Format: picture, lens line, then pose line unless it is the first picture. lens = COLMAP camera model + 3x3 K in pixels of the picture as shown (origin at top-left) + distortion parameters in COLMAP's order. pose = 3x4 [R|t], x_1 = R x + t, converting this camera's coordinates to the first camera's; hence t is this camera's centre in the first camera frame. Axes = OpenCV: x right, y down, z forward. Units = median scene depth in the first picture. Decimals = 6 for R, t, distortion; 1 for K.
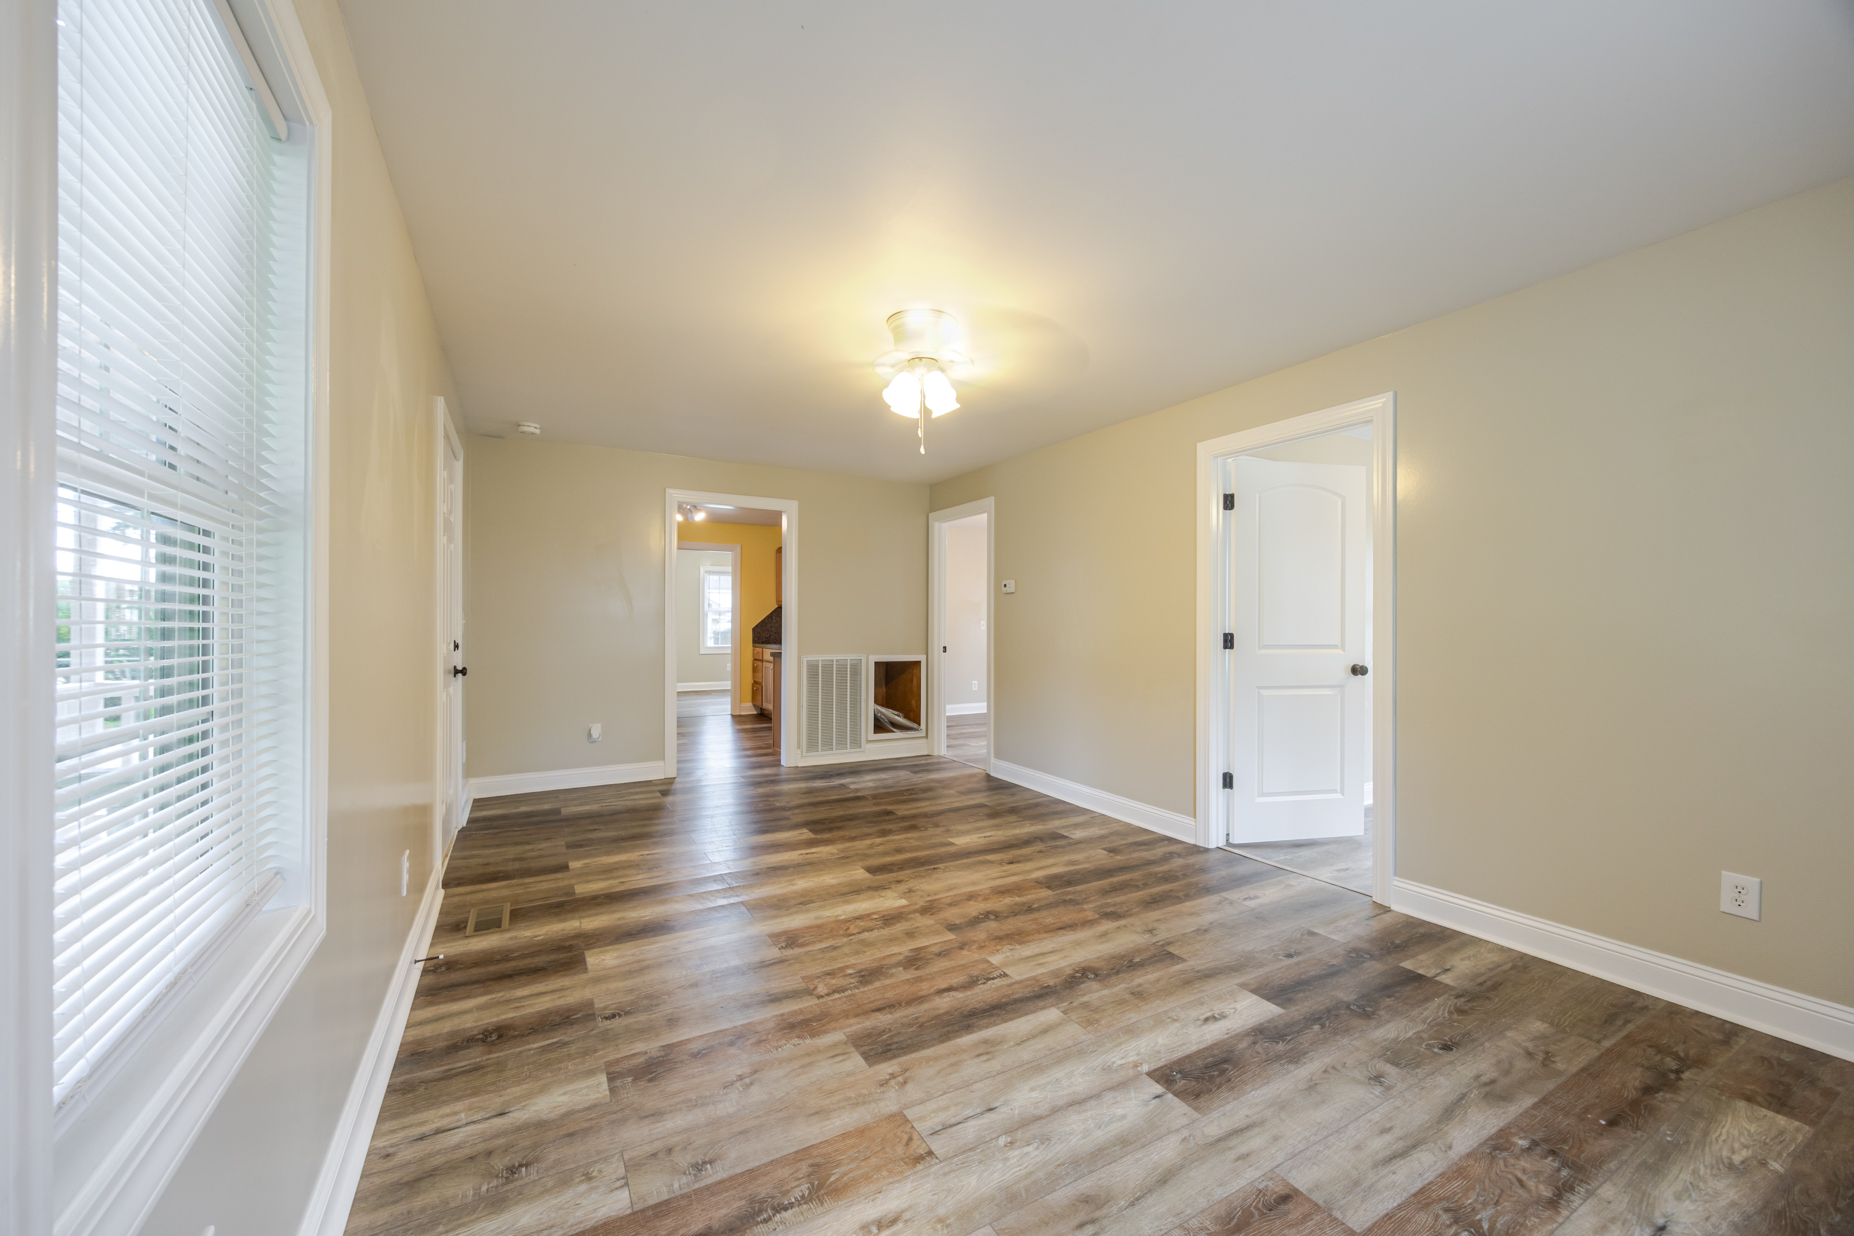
lens RADIAL K [[713.7, 0, 927.0], [0, 713.7, 618.0], [0, 0, 1]] dist [-0.000115, 0.000006]
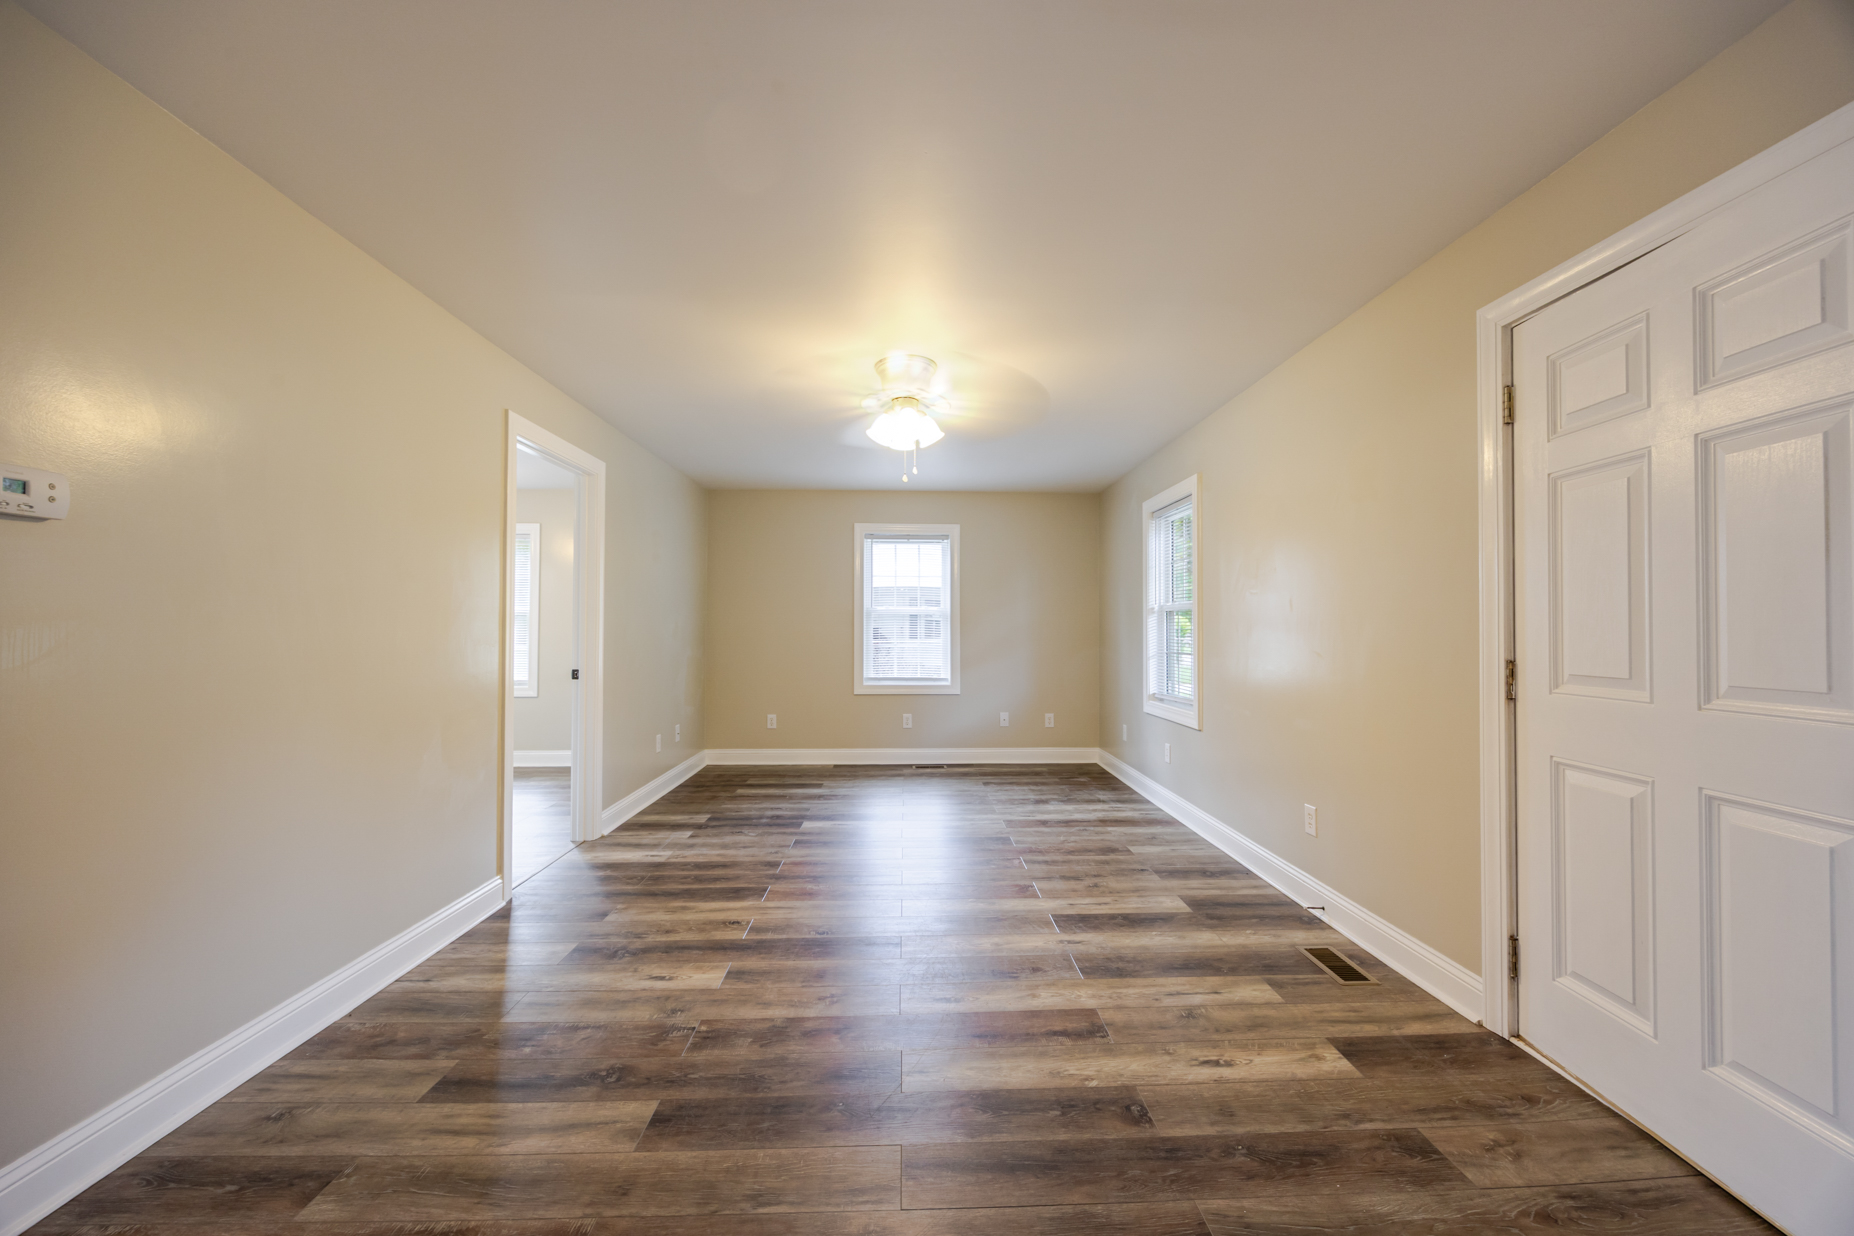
lens RADIAL K [[713.7, 0, 927.0], [0, 713.7, 618.0], [0, 0, 1]] dist [-0.000115, 0.000006]
pose [[-0.886934, 0.006106, 0.461855, -0.543236], [-0.004383, 0.999756, -0.021634, 0.010219], [-0.461875, -0.021212, -0.886691, 1.922920]]
